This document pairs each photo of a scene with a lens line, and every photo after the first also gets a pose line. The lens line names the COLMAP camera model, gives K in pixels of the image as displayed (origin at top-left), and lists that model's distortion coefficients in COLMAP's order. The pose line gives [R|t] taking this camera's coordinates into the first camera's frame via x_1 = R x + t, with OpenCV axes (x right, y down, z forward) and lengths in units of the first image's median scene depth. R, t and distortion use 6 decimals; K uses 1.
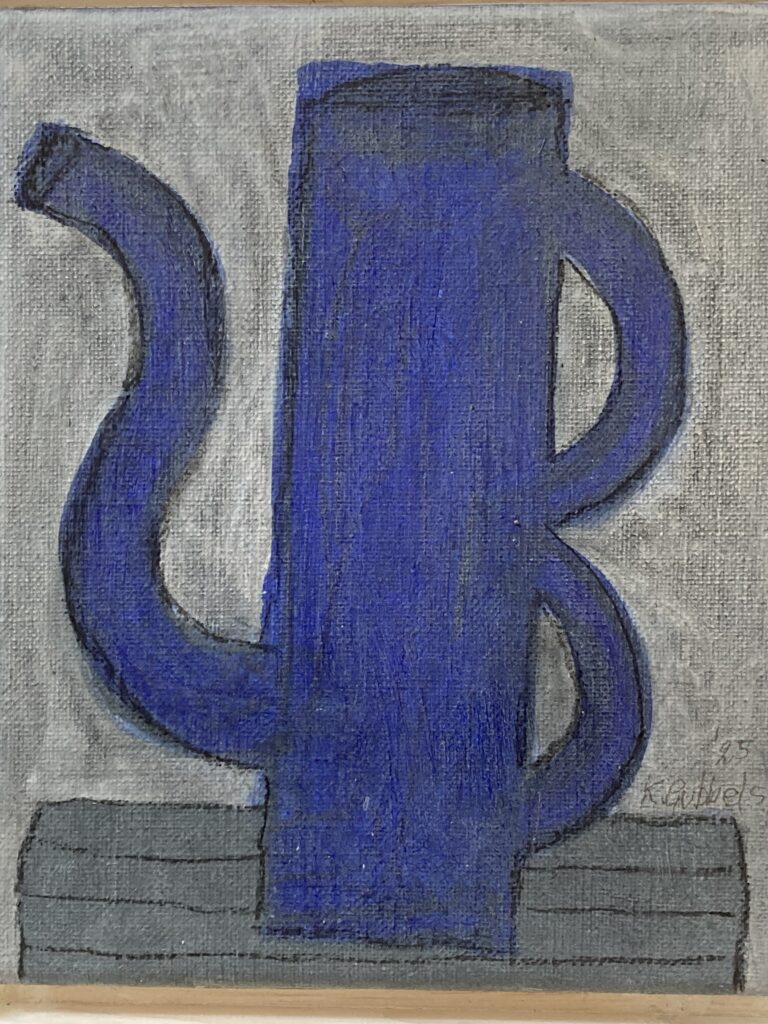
lens RADIAL K [[1733.0, 0, 384.5], [0, 1733.0, 511.9], [0, 0, 1]] dist [0.054929, 0.000000]
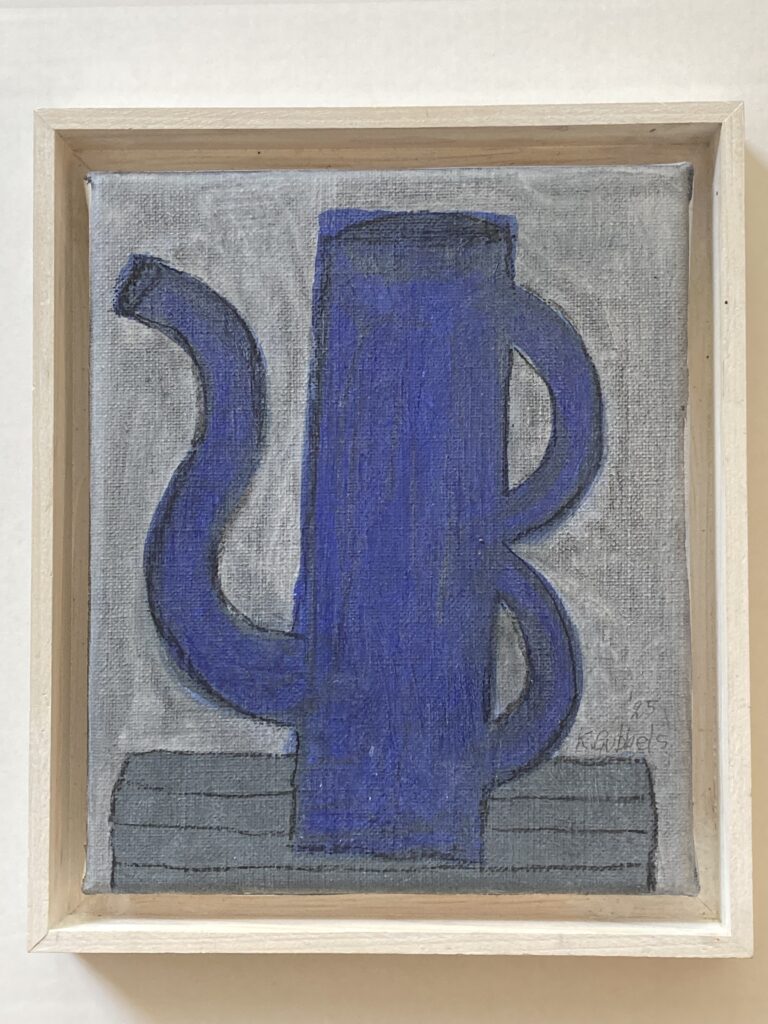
lens RADIAL K [[1733.0, 0, 384.8], [0, 1733.0, 512.0], [0, 0, 1]] dist [0.054929, 0.000000]
pose [[0.999852, -0.009808, 0.014131, -0.018232], [0.009982, 0.999875, -0.012288, -0.000509], [-0.014009, 0.012427, 0.999825, -0.358089]]
